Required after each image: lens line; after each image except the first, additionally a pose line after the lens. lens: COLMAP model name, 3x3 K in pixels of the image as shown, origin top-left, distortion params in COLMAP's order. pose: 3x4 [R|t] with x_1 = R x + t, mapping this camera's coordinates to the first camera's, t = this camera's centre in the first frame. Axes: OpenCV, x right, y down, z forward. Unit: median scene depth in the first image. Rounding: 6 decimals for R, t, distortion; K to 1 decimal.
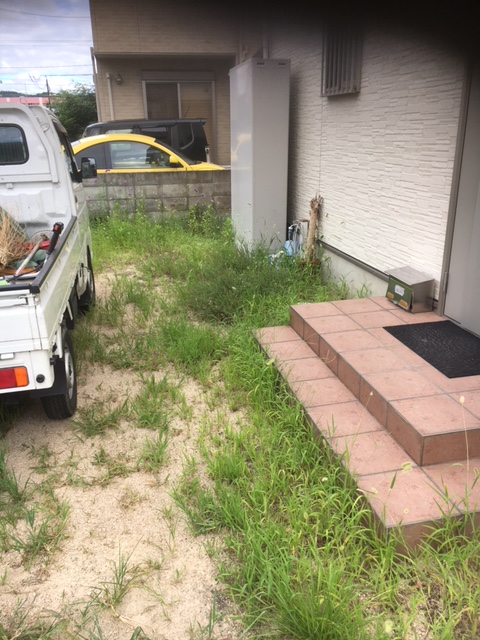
lens RADIAL K [[545.5, 0, 240.0], [0, 545.5, 320.0], [0, 0, 1]] dist [0.047098, -0.016125]
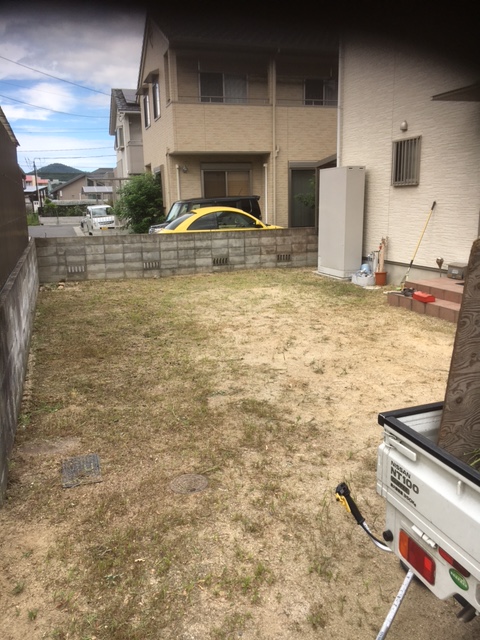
lens RADIAL K [[545.5, 0, 240.0], [0, 545.5, 320.0], [0, 0, 1]] dist [0.047098, -0.016125]
pose [[0.994075, -0.029274, 0.104684, -0.368945], [0.042074, 0.991608, -0.122240, 0.170318], [-0.100227, 0.125920, 0.986964, -0.489932]]
